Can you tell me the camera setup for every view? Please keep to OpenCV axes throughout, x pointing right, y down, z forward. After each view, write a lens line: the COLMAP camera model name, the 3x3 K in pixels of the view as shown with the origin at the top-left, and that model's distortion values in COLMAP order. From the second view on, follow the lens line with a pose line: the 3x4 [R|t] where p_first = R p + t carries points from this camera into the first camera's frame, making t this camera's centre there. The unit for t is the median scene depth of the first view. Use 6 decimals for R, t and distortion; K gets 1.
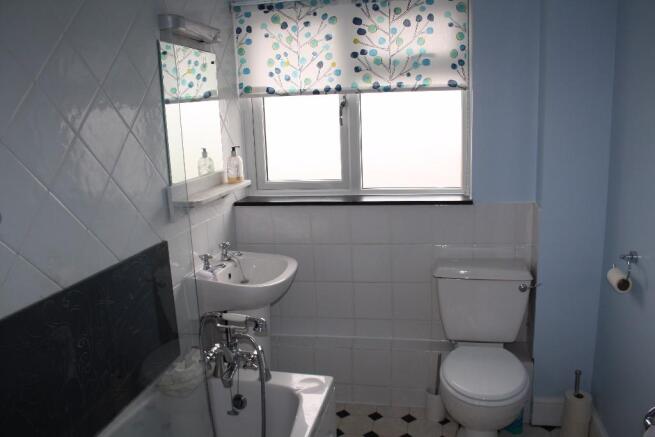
lens RADIAL K [[550.3, 0, 332.9], [0, 550.3, 223.8], [0, 0, 1]] dist [-0.108629, 0.079862]
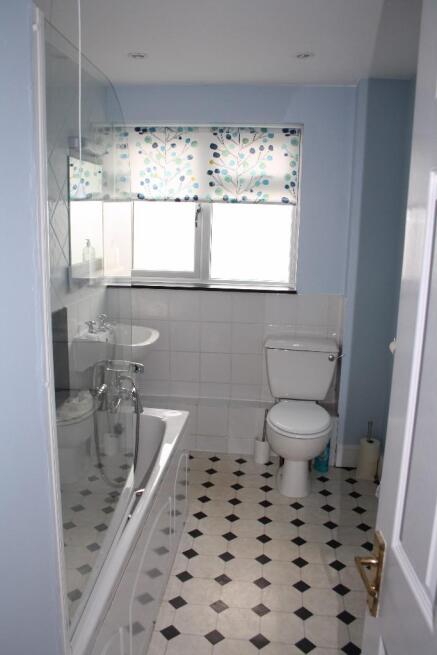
lens RADIAL K [[550.3, 0, 216.7], [0, 550.3, 322.3], [0, 0, 1]] dist [-0.108629, 0.079862]
pose [[0.994098, 0.042591, 0.099774, -0.058759], [-0.041731, 0.999072, -0.010697, 0.052788], [-0.100137, 0.006471, 0.994953, -0.272561]]
